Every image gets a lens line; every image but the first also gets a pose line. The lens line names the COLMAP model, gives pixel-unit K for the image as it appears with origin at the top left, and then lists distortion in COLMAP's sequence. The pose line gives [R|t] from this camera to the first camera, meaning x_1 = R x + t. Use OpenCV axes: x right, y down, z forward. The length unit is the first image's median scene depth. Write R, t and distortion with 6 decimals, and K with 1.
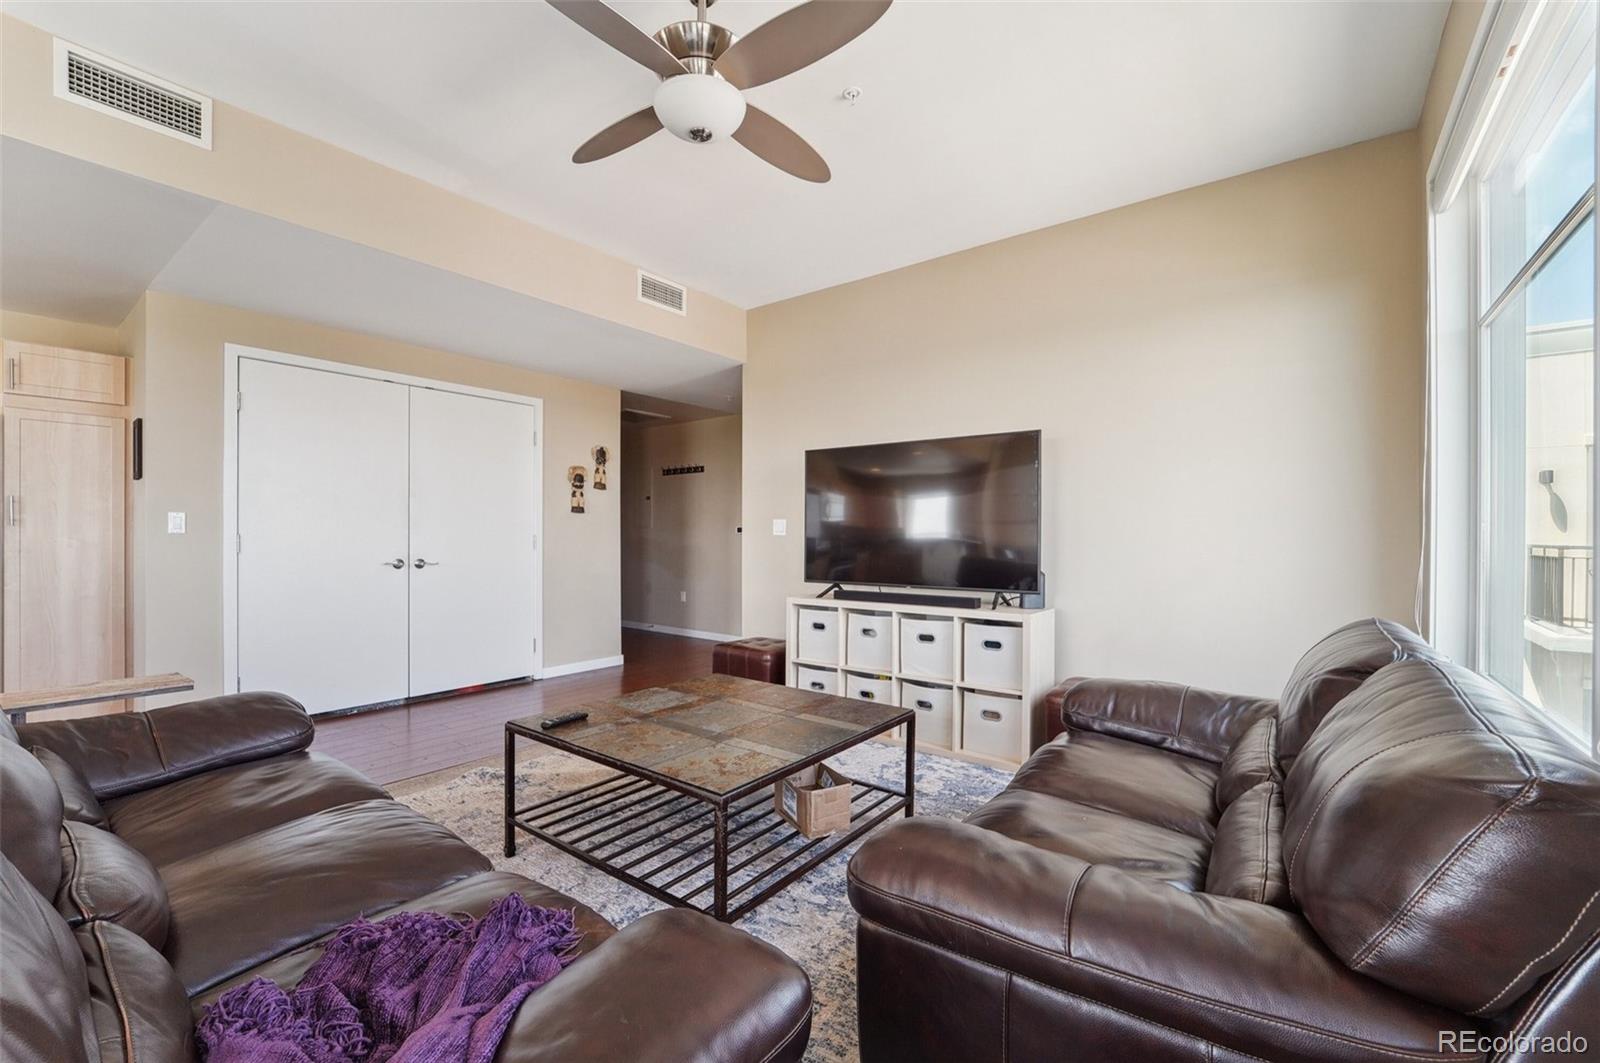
lens RADIAL K [[659.1, 0, 794.1], [0, 659.1, 536.7], [0, 0, 1]] dist [-0.017301, 0.002225]
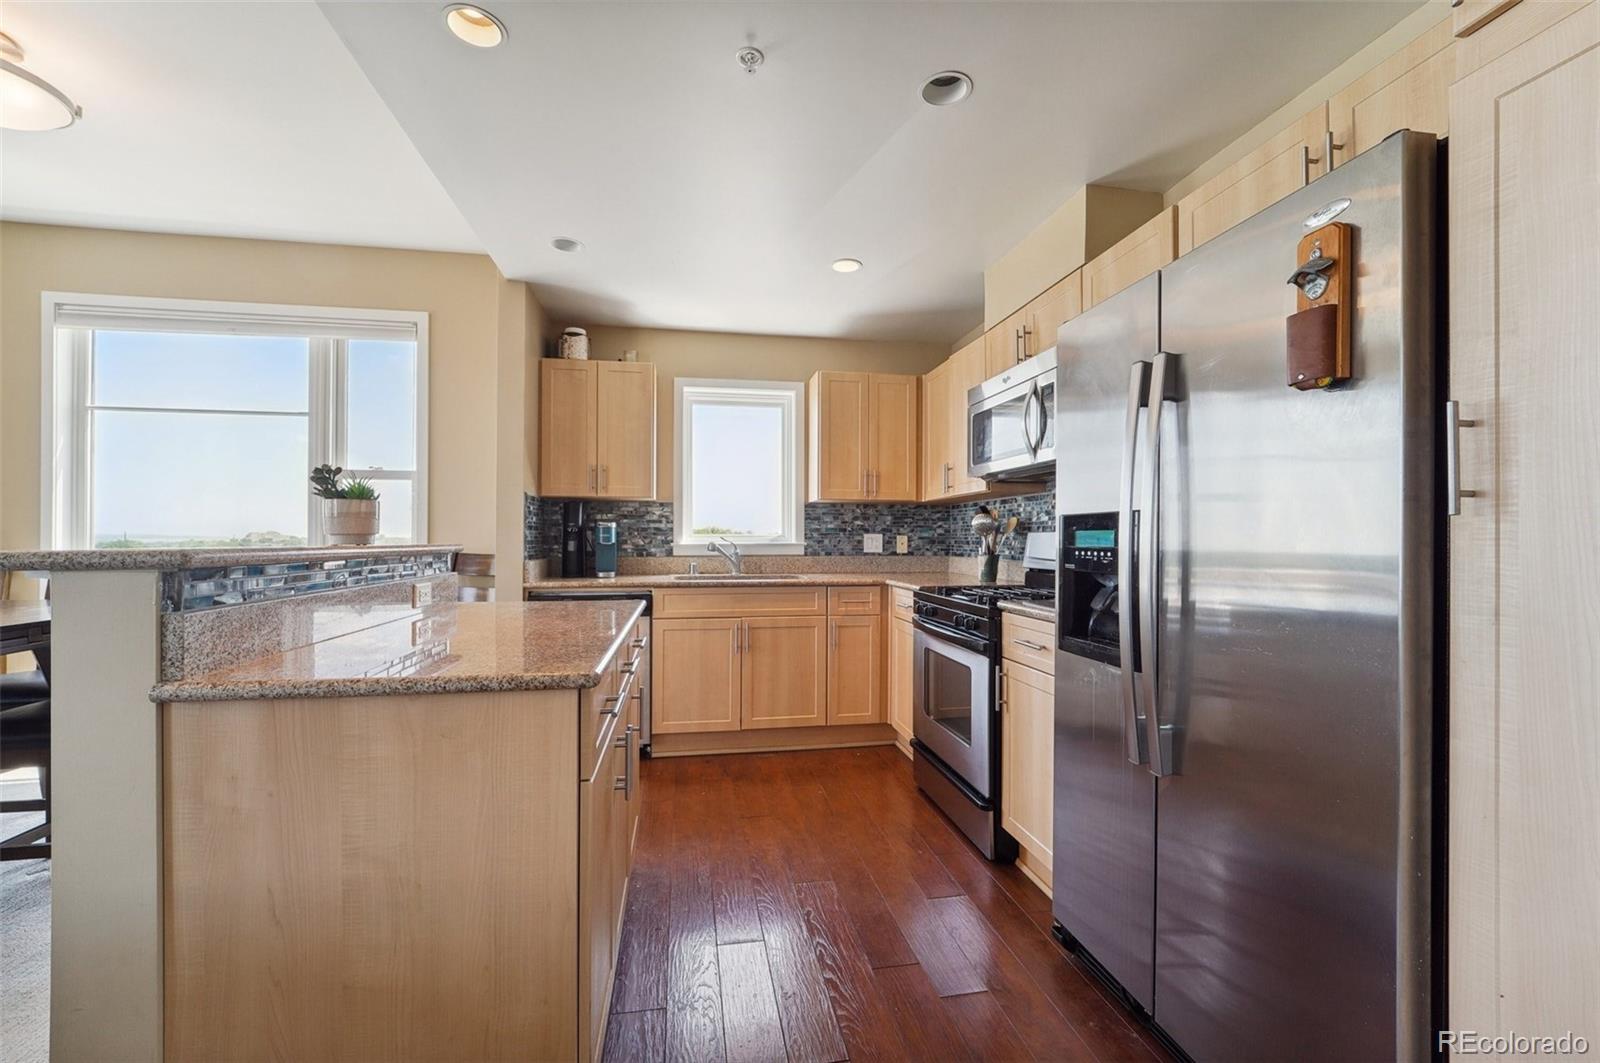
lens RADIAL K [[659.1, 0, 802.4], [0, 659.1, 541.6], [0, 0, 1]] dist [-0.017301, 0.002225]
pose [[-0.668528, -0.000072, -0.743687, -0.763349], [-0.004750, 0.999980, 0.004173, -0.005345], [0.743672, 0.006322, -0.668515, 0.901380]]
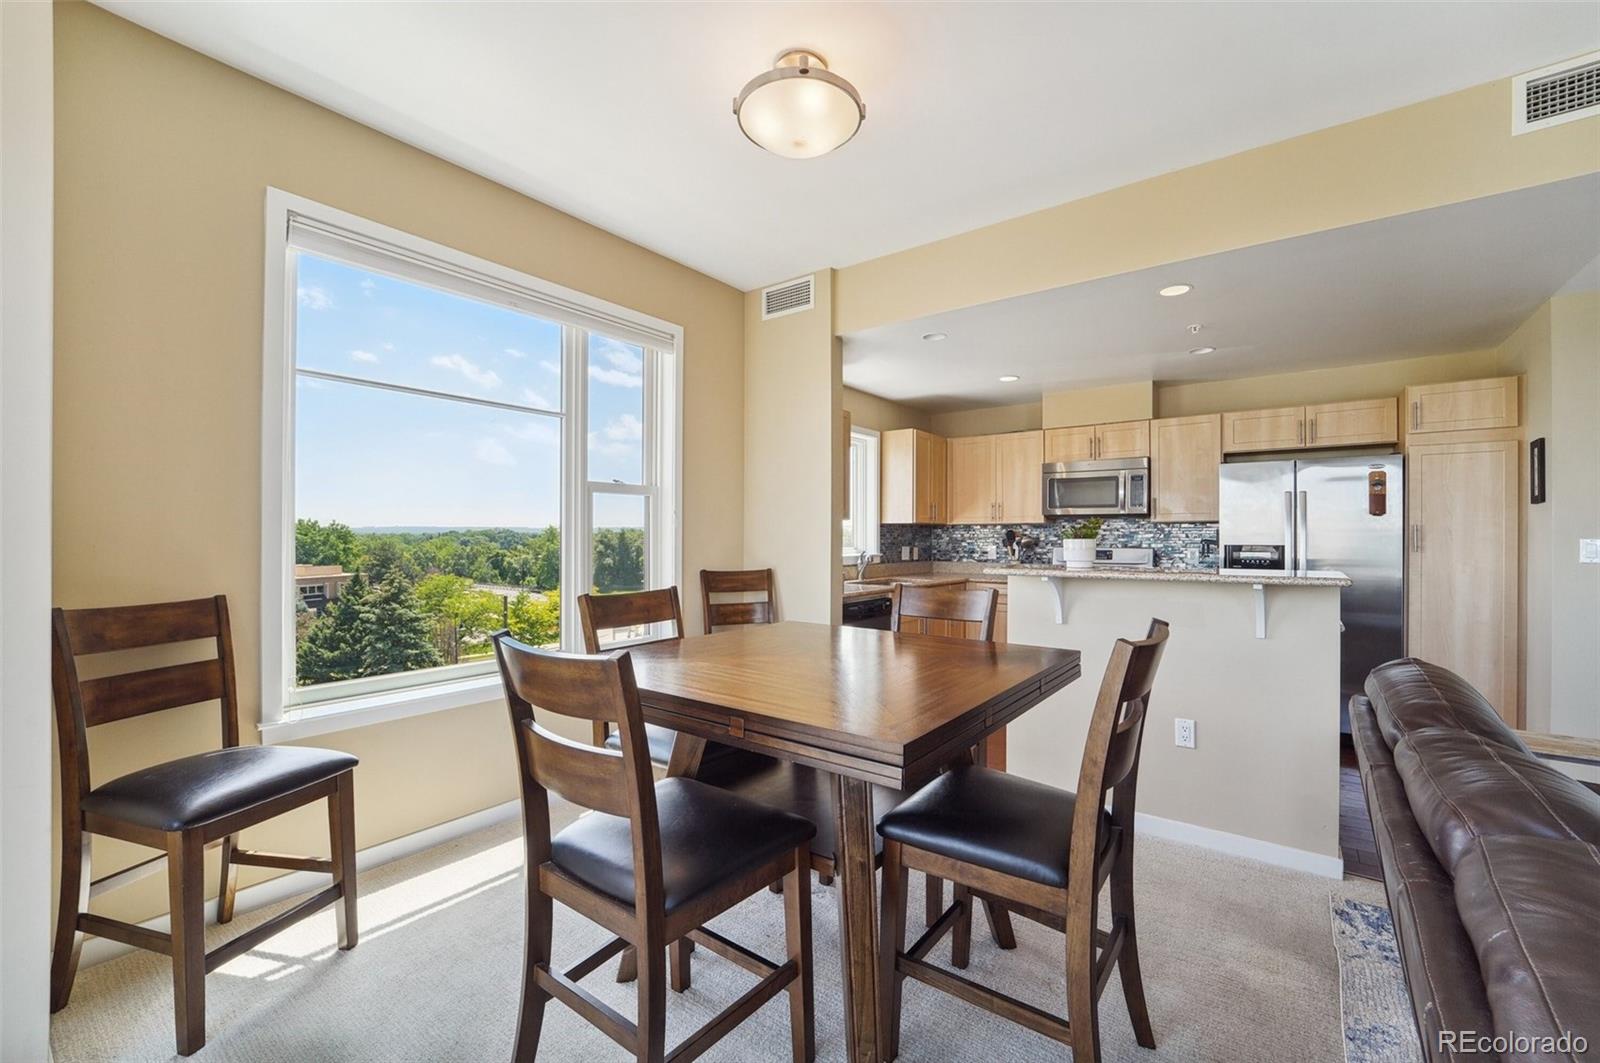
lens RADIAL K [[659.1, 0, 806.4], [0, 659.1, 539.0], [0, 0, 1]] dist [-0.017301, 0.002225]
pose [[0.016589, 0.001162, -0.999862, -0.098840], [-0.004595, 0.999989, 0.001086, -0.033587], [0.999852, 0.004576, 0.016594, -0.064700]]
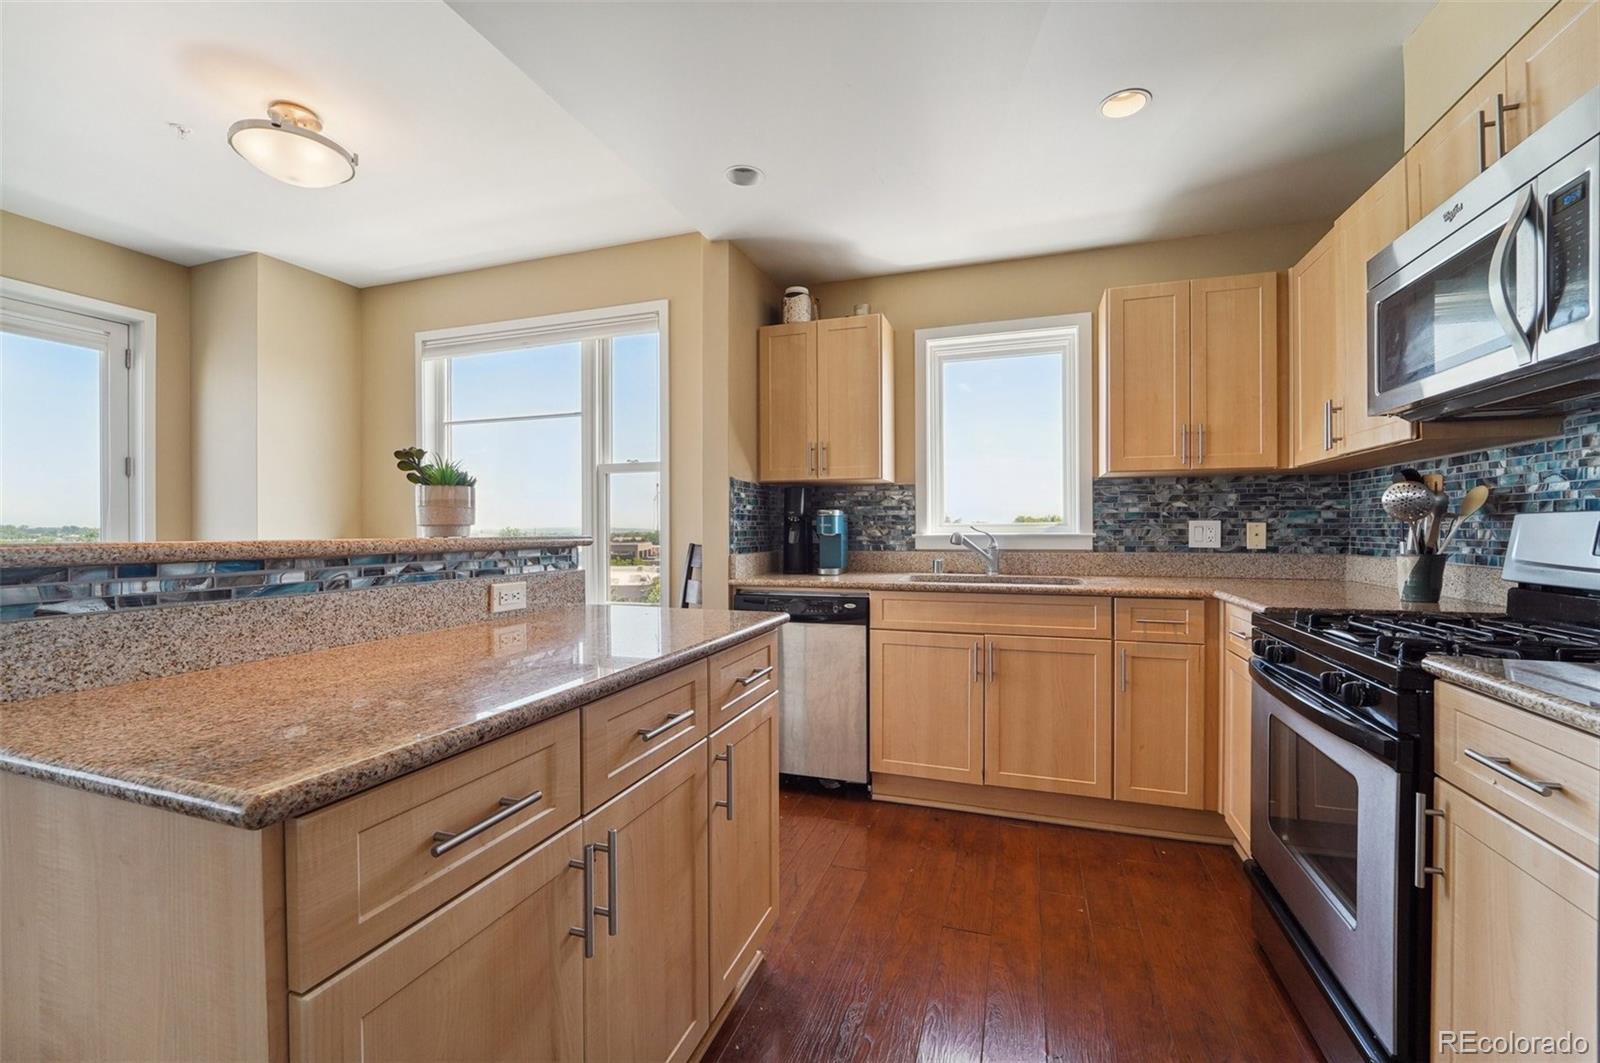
lens RADIAL K [[659.1, 0, 803.4], [0, 659.1, 533.8], [0, 0, 1]] dist [-0.017301, 0.002225]
pose [[-0.946674, 0.003164, -0.322176, -1.006897], [0.000634, 0.999968, 0.007959, -0.004926], [0.322191, 0.007330, -0.946646, 0.803723]]
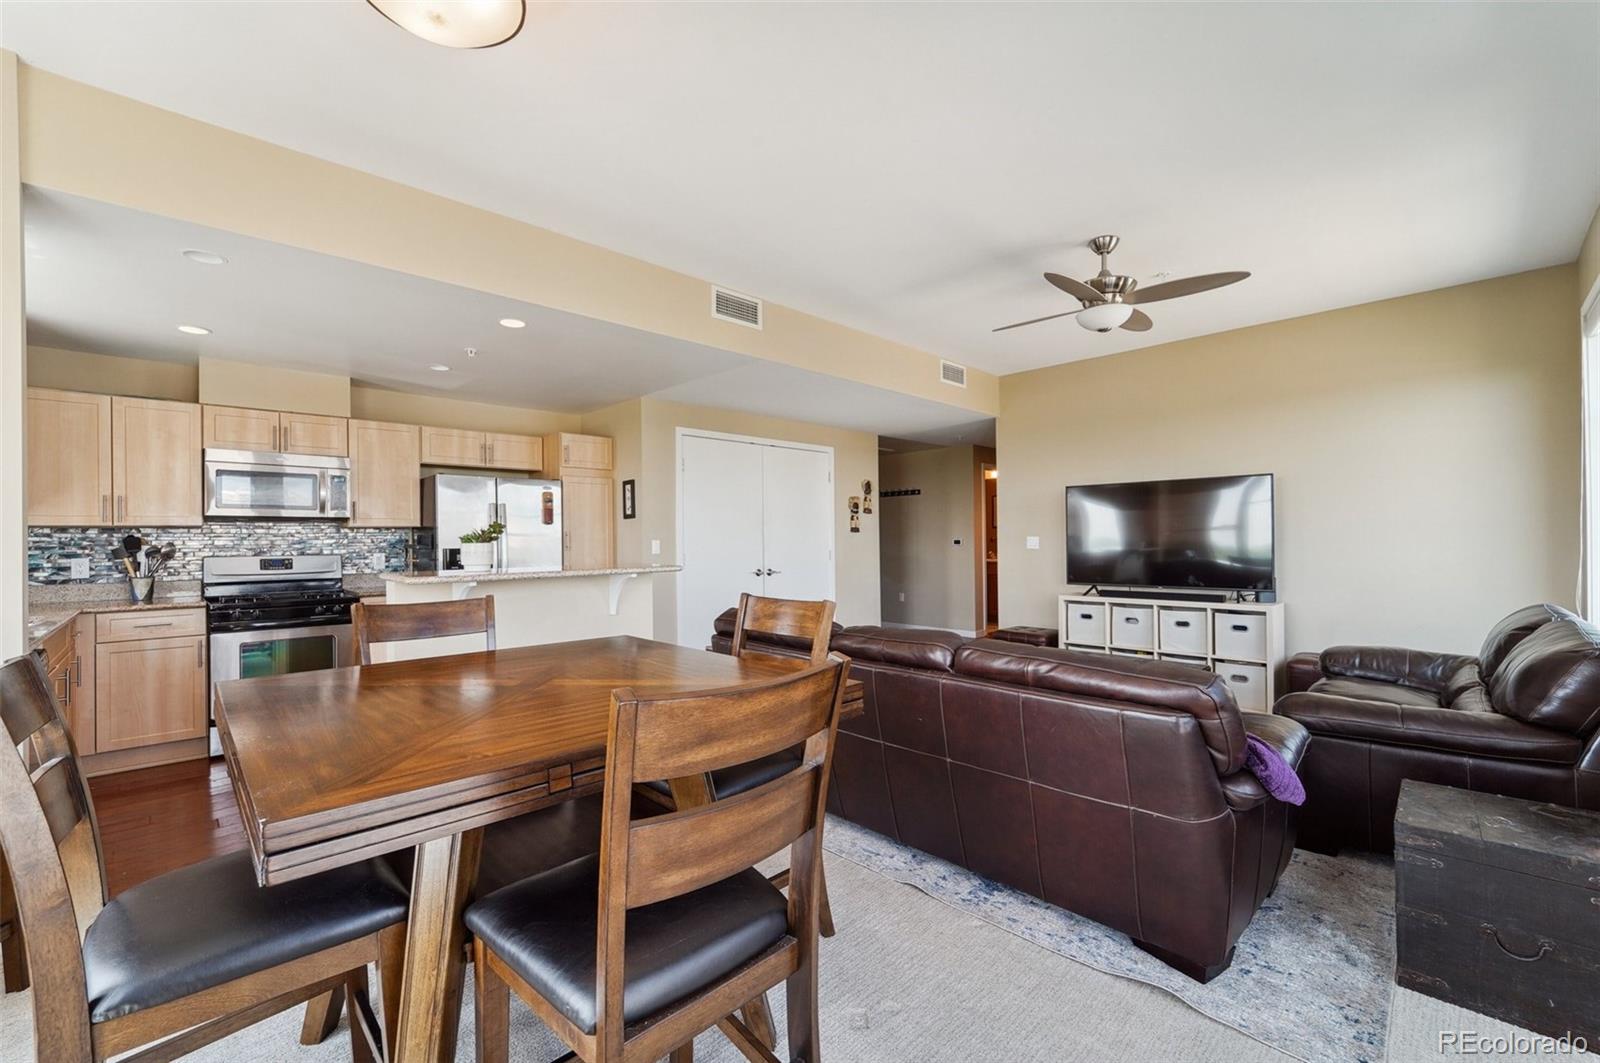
lens RADIAL K [[659.1, 0, 794.5], [0, 659.1, 537.1], [0, 0, 1]] dist [-0.017301, 0.002225]
pose [[0.989925, -0.013656, -0.140936, -0.402450], [0.012875, 0.999896, -0.006455, -0.030529], [0.141009, 0.004575, 0.989998, -0.475358]]
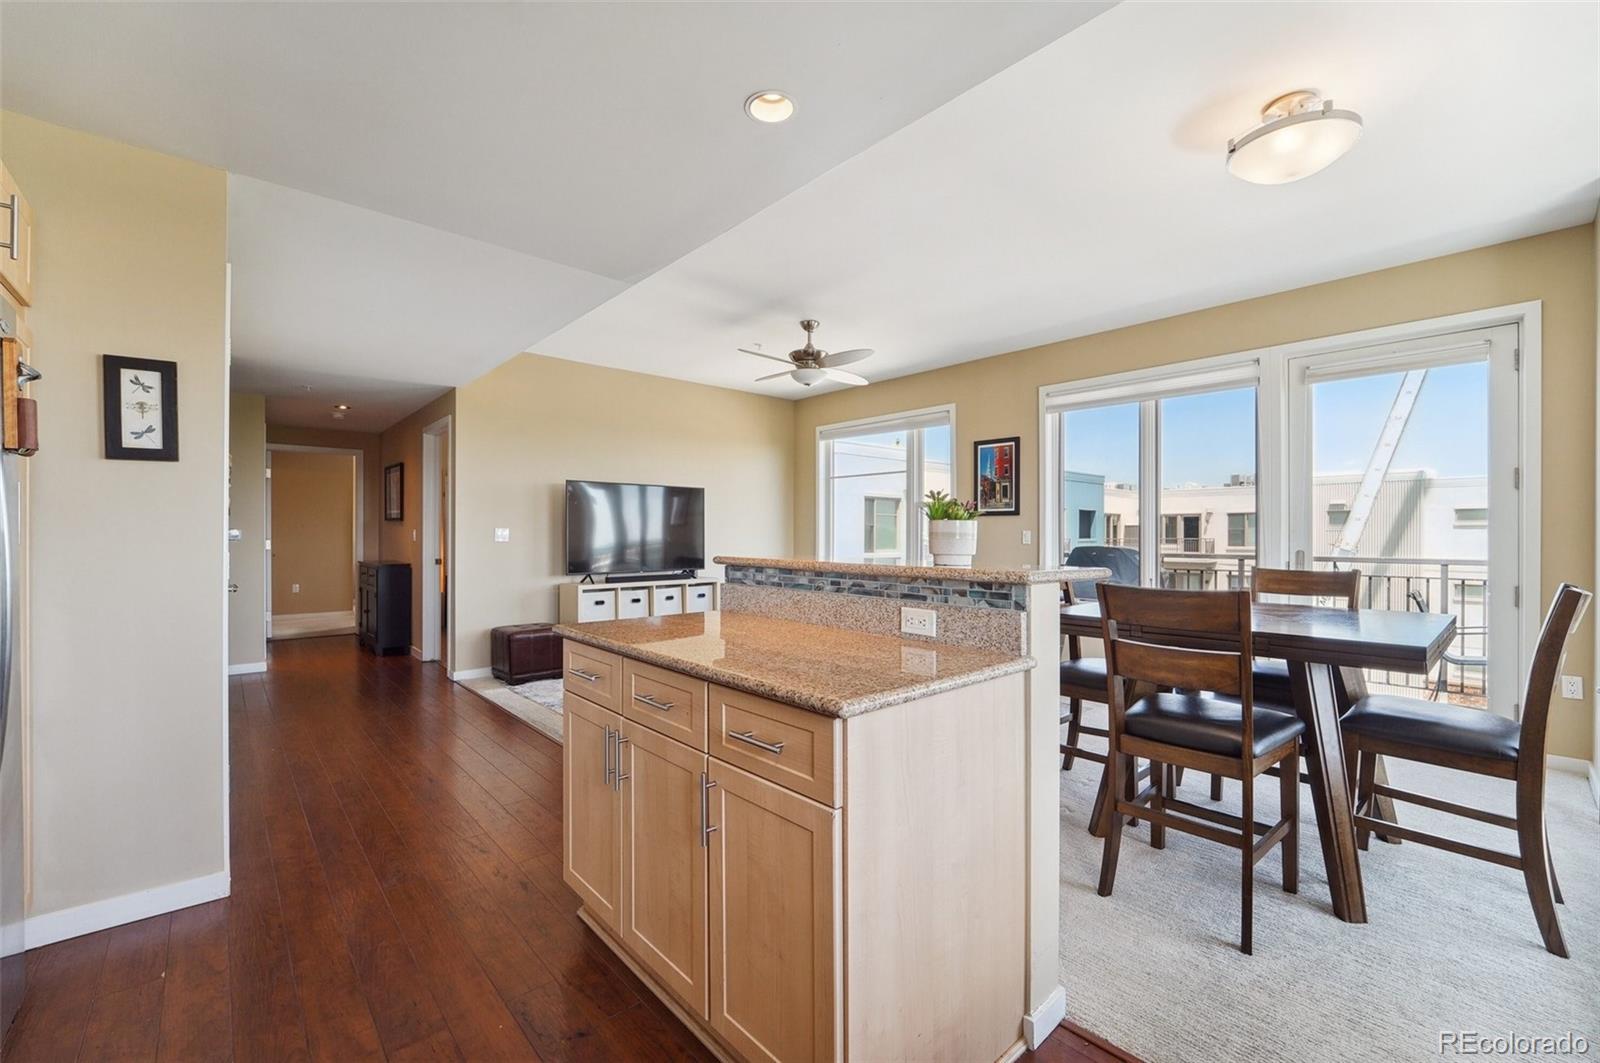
lens RADIAL K [[659.1, 0, 802.3], [0, 659.1, 535.8], [0, 0, 1]] dist [-0.017301, 0.002225]
pose [[0.182004, -0.004625, 0.983287, -1.458503], [-0.001014, 0.999988, 0.004891, -0.024476], [-0.983297, -0.001887, 0.181997, 0.307302]]
